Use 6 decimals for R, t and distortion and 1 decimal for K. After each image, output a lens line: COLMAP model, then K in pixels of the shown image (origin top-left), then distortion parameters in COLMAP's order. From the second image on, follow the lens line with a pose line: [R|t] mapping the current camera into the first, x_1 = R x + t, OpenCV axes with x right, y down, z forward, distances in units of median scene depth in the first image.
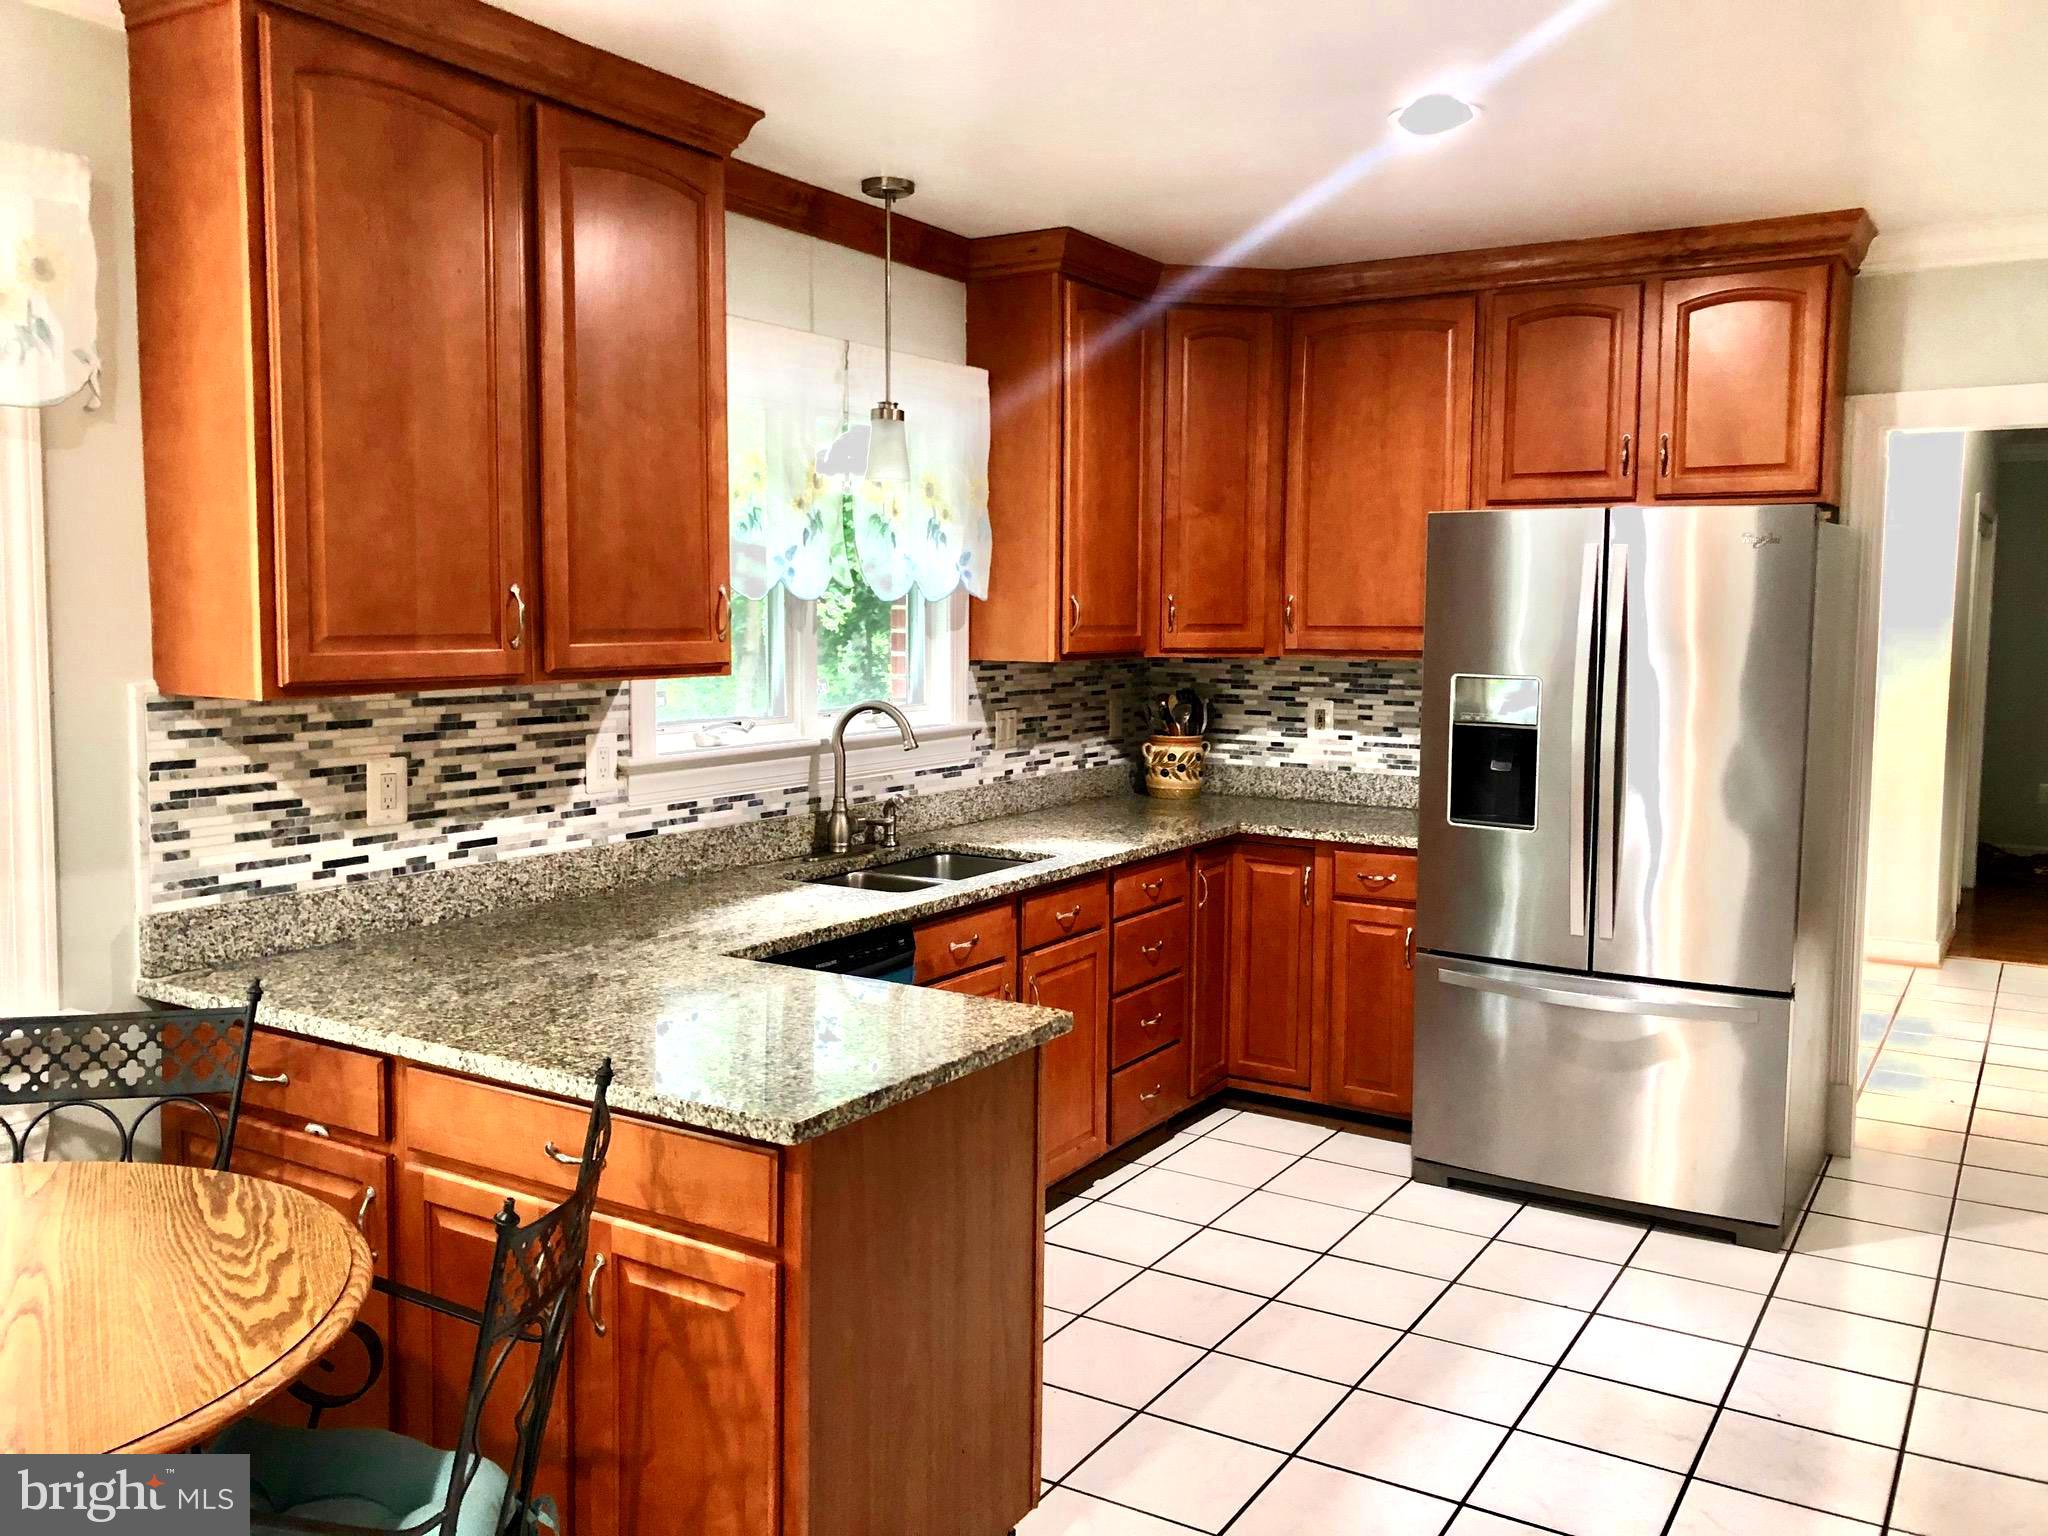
lens RADIAL K [[1664.0, 0, 1053.1], [0, 1664.0, 773.2], [0, 0, 1]] dist [0.009978, -0.015574]
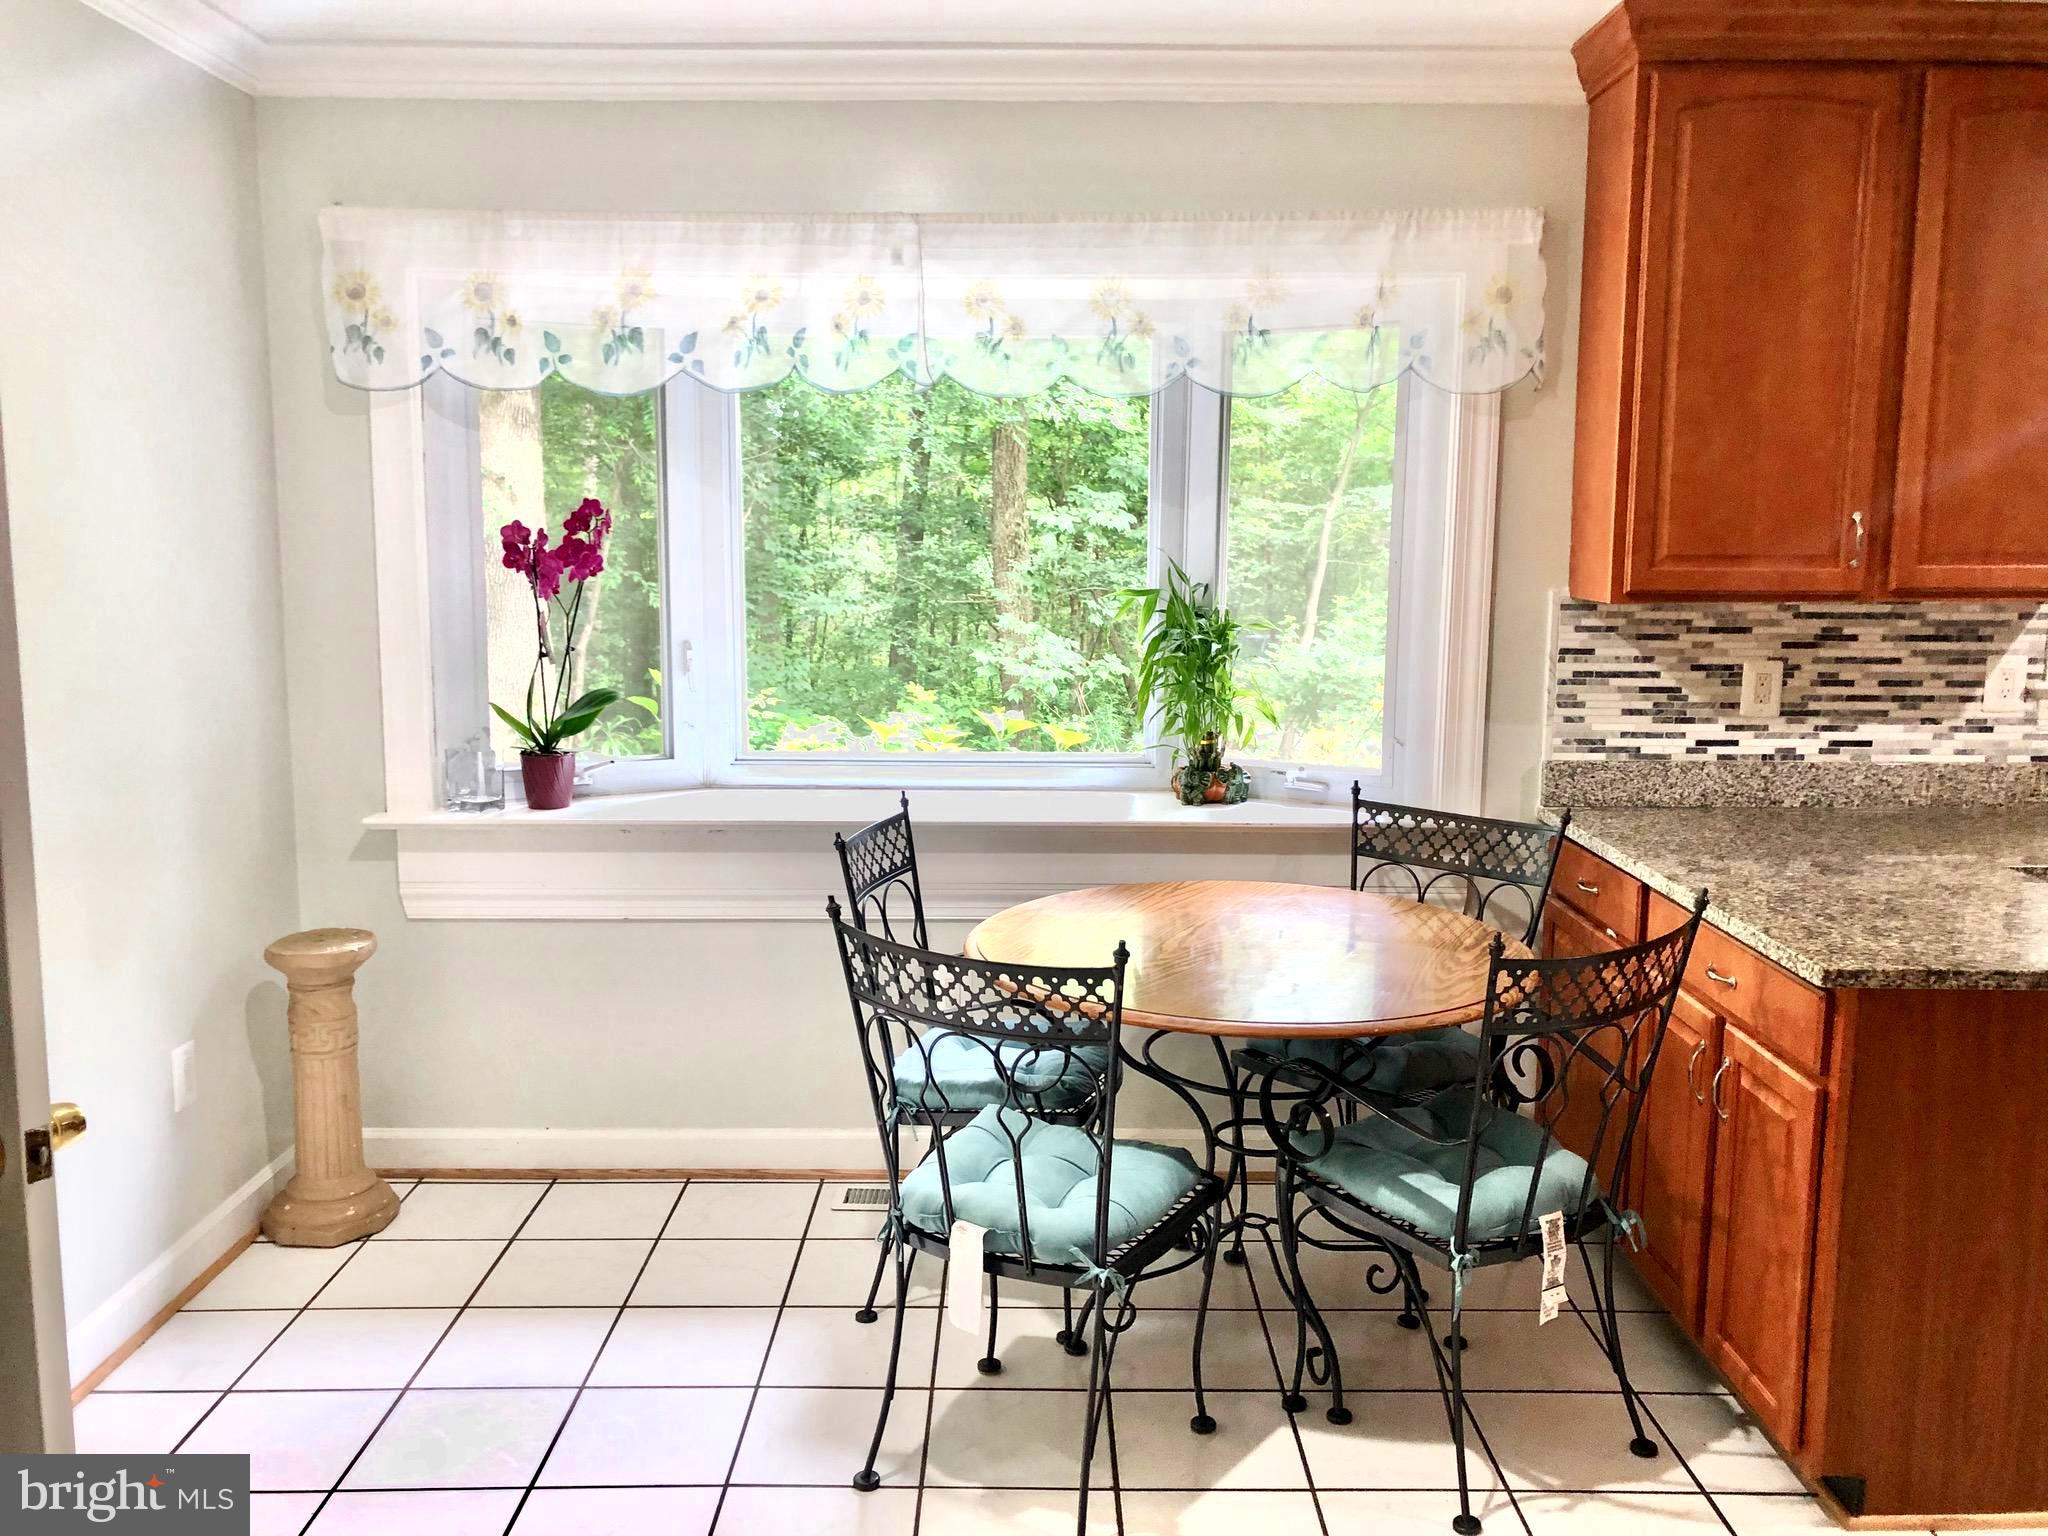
lens RADIAL K [[1723.6, 0, 1078.0], [0, 1723.6, 762.2], [0, 0, 1]] dist [-0.014073, 0.147681]
pose [[0.535985, 0.110176, -0.837007, 0.382173], [-0.086408, 0.993400, 0.075430, 0.012337], [0.839794, 0.031895, 0.541968, -0.075345]]
